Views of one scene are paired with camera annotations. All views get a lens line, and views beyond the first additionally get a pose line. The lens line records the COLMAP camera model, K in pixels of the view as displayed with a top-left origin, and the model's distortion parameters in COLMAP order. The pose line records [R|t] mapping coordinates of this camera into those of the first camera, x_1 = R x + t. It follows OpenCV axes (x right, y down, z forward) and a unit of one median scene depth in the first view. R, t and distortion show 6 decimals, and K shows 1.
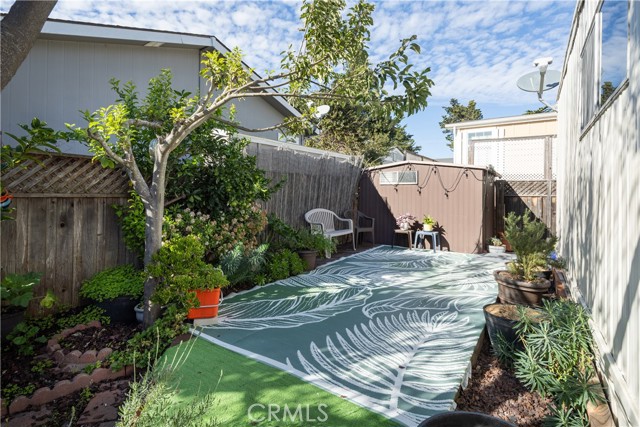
lens RADIAL K [[309.4, 0, 320.2], [0, 309.4, 195.6], [0, 0, 1]] dist [-0.001564, -0.000090]
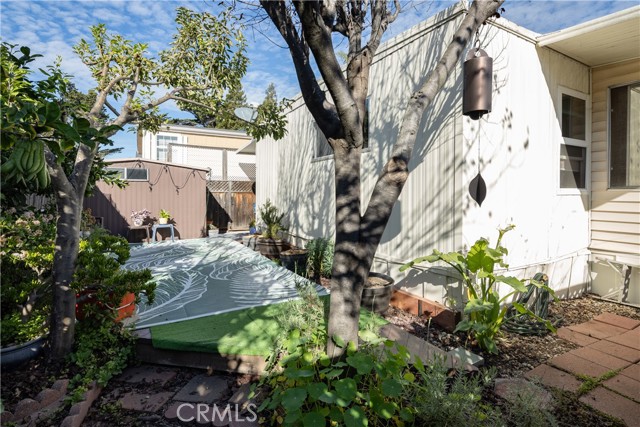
lens RADIAL K [[309.4, 0, 320.2], [0, 309.4, 195.6], [0, 0, 1]] dist [-0.001564, -0.000090]
pose [[0.430976, -0.014923, 0.902240, -0.406373], [0.010572, 0.999878, 0.011488, 0.006970], [-0.902301, 0.004588, 0.431081, 0.020716]]
